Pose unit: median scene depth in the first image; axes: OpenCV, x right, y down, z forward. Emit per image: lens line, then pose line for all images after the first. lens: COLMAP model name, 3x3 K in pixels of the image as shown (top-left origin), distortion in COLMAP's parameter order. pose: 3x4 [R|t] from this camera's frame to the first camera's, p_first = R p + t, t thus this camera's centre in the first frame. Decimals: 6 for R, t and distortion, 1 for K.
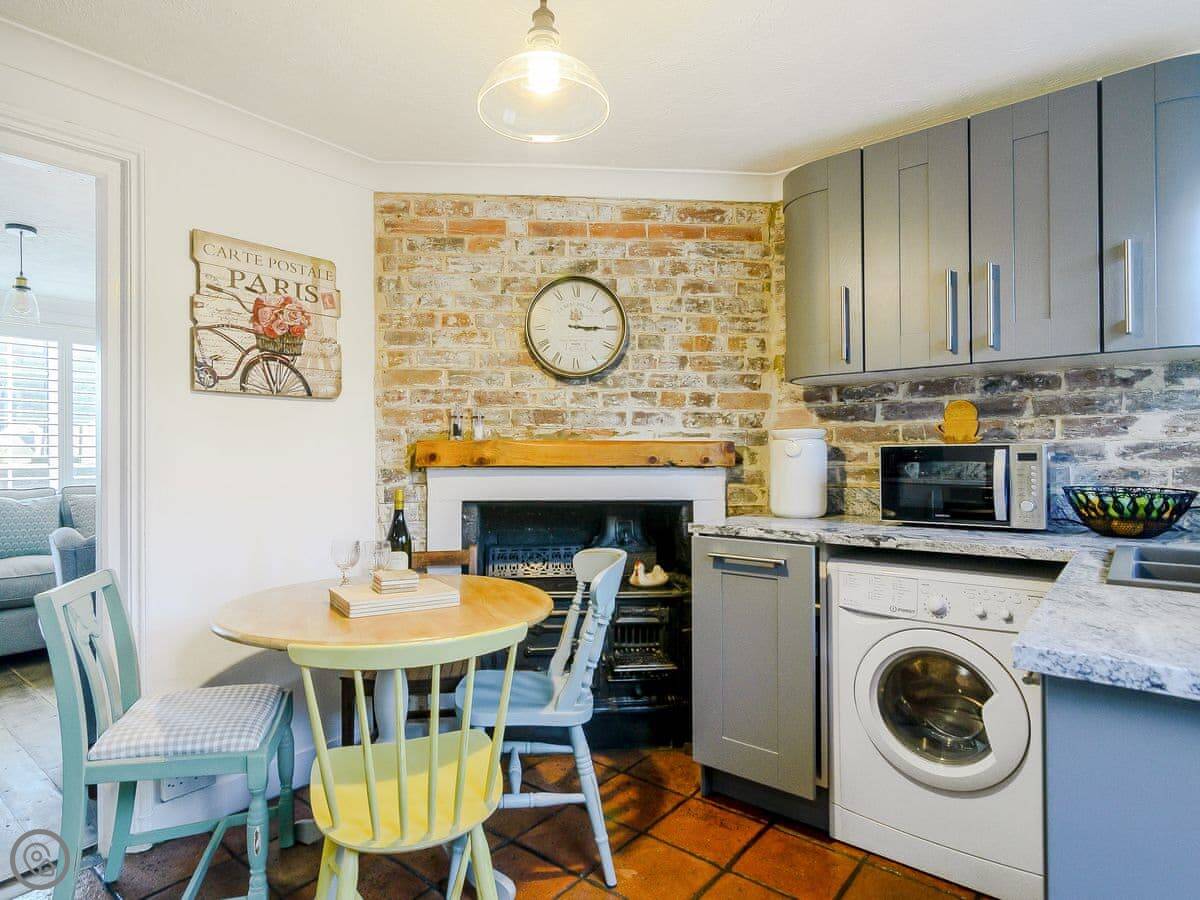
lens RADIAL K [[673.3, 0, 581.0], [0, 673.3, 452.3], [0, 0, 1]] dist [-0.001914, -0.000741]
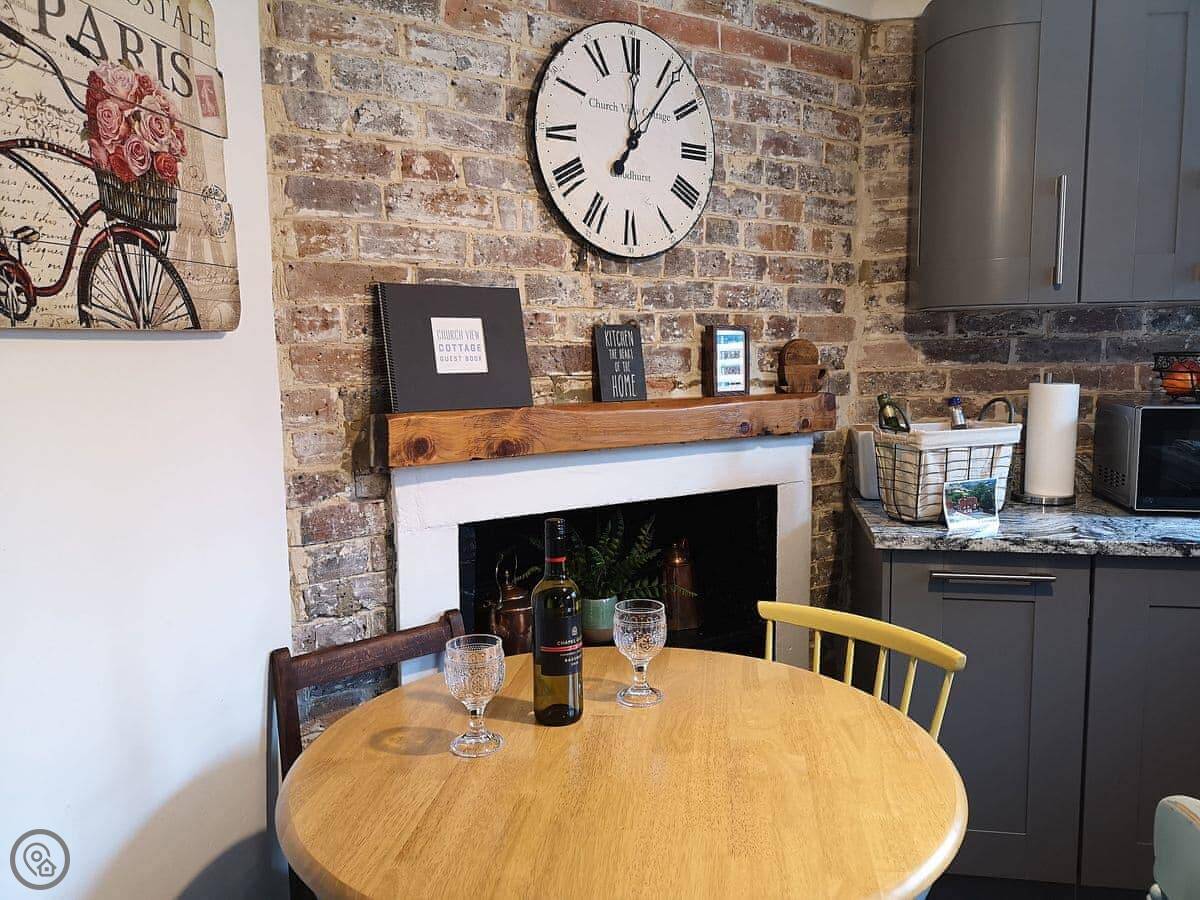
lens RADIAL K [[926.9, 0, 600.0], [0, 926.9, 450.0], [0, 0, 1]] dist [0.063406, -0.064108]
pose [[0.858497, -0.063133, 0.508917, -0.439167], [0.003252, 0.993043, 0.117705, -0.068498], [-0.512808, -0.099394, 0.852730, 0.328070]]
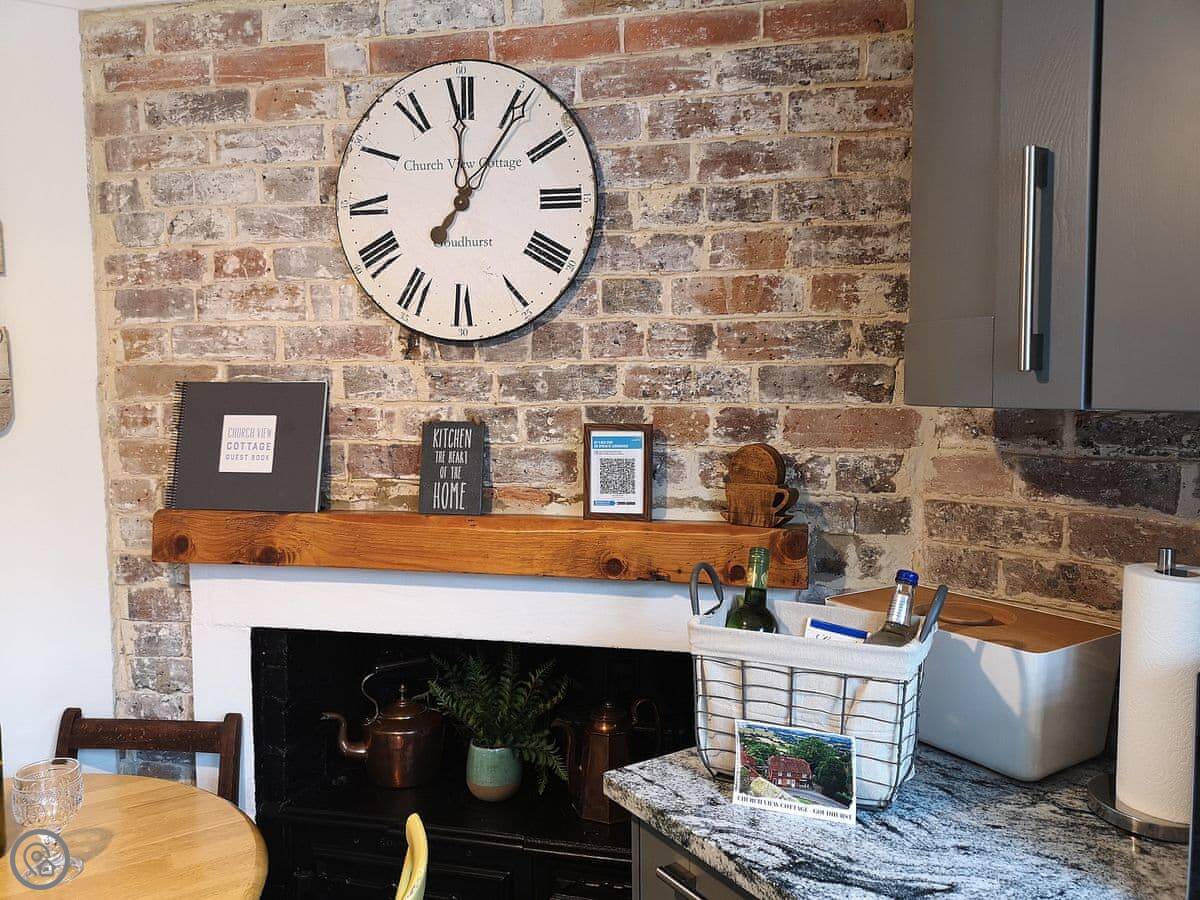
lens RADIAL K [[926.9, 0, 600.0], [0, 926.9, 450.0], [0, 0, 1]] dist [0.063406, -0.064108]
pose [[0.957973, 0.018713, -0.286246, 0.267750], [0.004470, 0.996775, 0.080121, -0.113231], [0.286822, -0.078034, 0.954800, 0.407922]]
